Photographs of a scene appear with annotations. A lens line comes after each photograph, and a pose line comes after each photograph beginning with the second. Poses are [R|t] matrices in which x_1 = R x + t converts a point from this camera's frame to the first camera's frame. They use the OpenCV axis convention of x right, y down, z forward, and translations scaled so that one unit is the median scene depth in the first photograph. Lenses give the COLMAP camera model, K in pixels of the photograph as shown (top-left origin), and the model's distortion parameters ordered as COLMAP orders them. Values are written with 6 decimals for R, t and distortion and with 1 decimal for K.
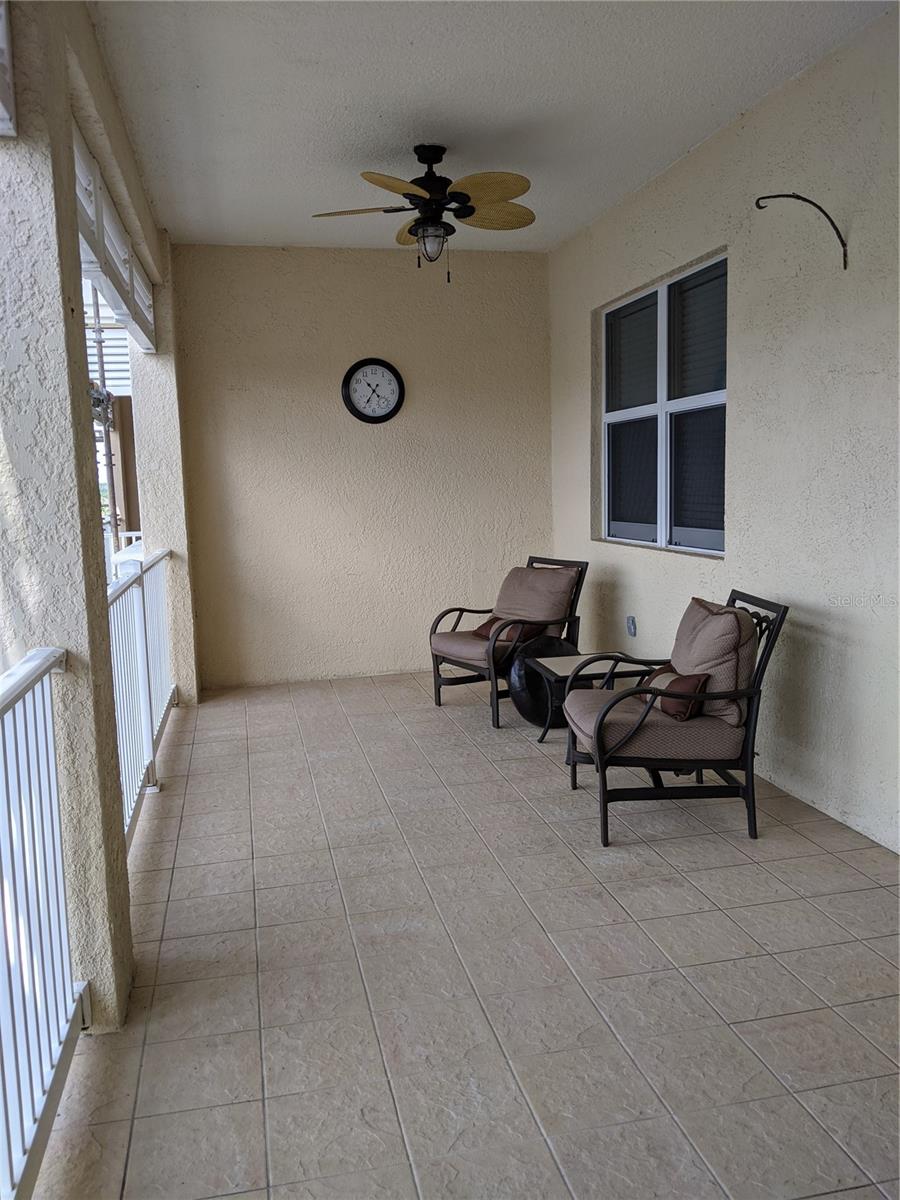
lens RADIAL K [[951.8, 0, 450.0], [0, 951.8, 600.0], [0, 0, 1]] dist [0.114115, -0.172128]
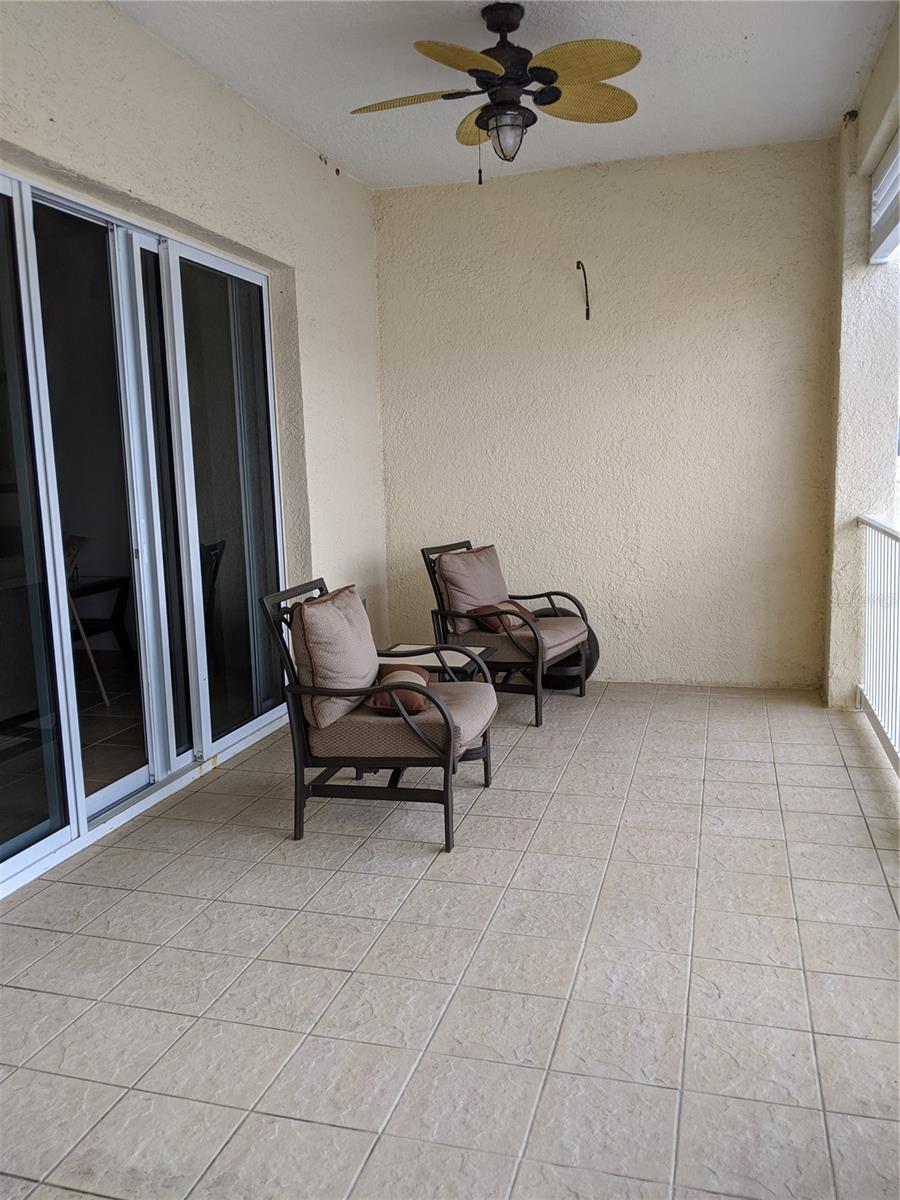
lens RADIAL K [[951.8, 0, 450.0], [0, 951.8, 600.0], [0, 0, 1]] dist [0.114115, -0.172128]
pose [[-0.875293, -0.018245, 0.483249, -0.317135], [0.110772, 0.965155, 0.237078, -0.199518], [-0.470736, 0.261043, -0.842772, 1.778614]]
